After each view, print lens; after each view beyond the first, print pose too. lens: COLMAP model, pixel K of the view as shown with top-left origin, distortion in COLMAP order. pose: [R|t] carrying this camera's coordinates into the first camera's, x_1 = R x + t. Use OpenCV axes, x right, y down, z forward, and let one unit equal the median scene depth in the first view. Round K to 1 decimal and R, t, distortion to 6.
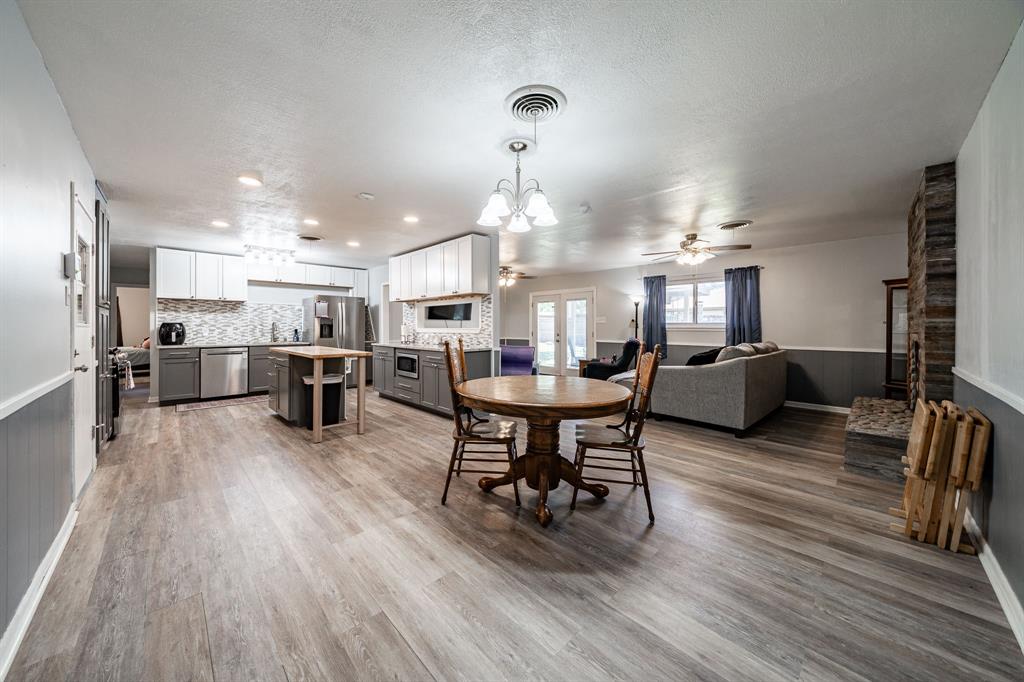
lens RADIAL K [[357.6, 0, 508.5], [0, 357.6, 328.5], [0, 0, 1]] dist [0.000284, -0.000050]
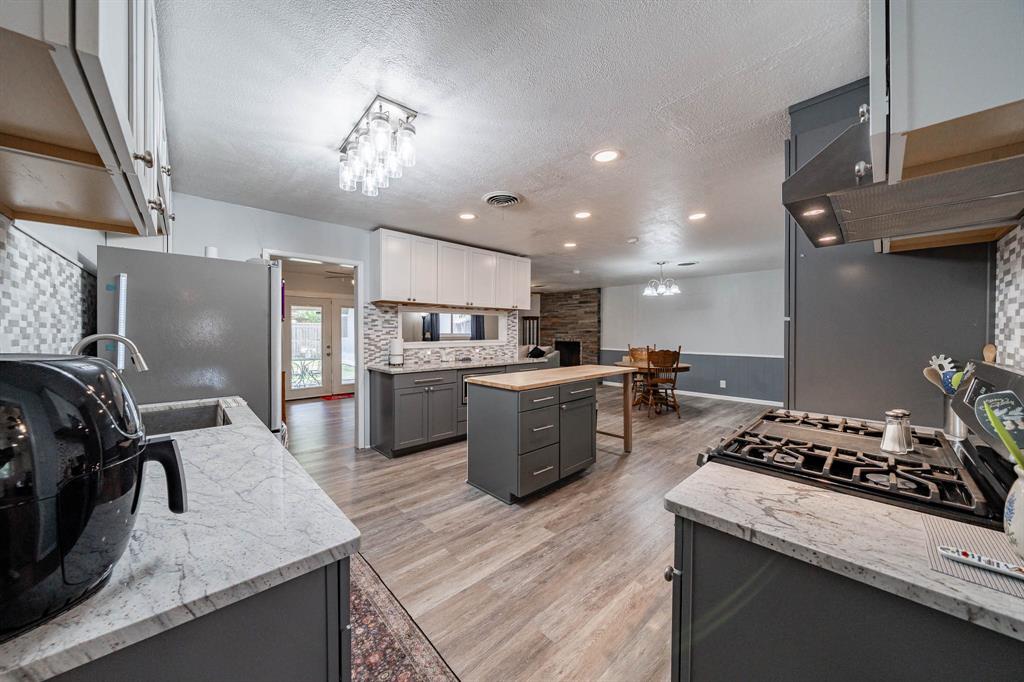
lens RADIAL K [[347.5, 0, 512.6], [0, 347.5, 334.5], [0, 0, 1]] dist [-0.000560, -0.000125]
pose [[0.021983, -0.005503, 0.999743, -0.976320], [0.003909, 0.999978, 0.005419, -0.021078], [-0.999751, 0.003789, 0.022004, 0.821835]]
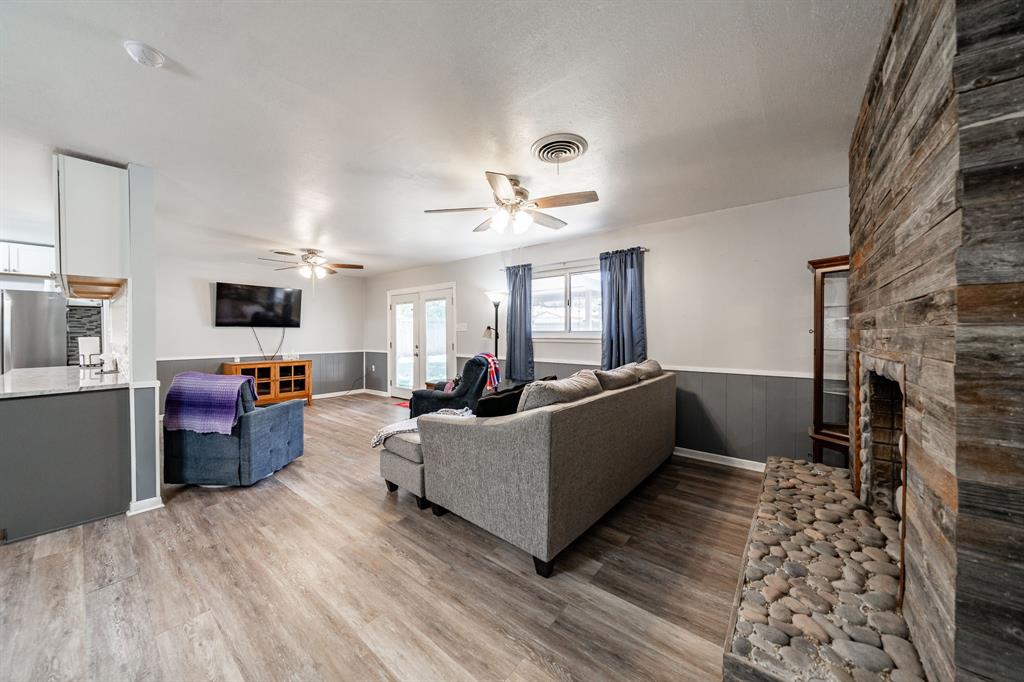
lens RADIAL K [[347.5, 0, 512.6], [0, 347.5, 334.5], [0, 0, 1]] dist [-0.000560, -0.000125]
pose [[0.993388, -0.004586, 0.114715, 0.377447], [0.004551, 0.999989, 0.000566, -0.011118], [-0.114717, -0.000040, 0.993398, 0.371728]]
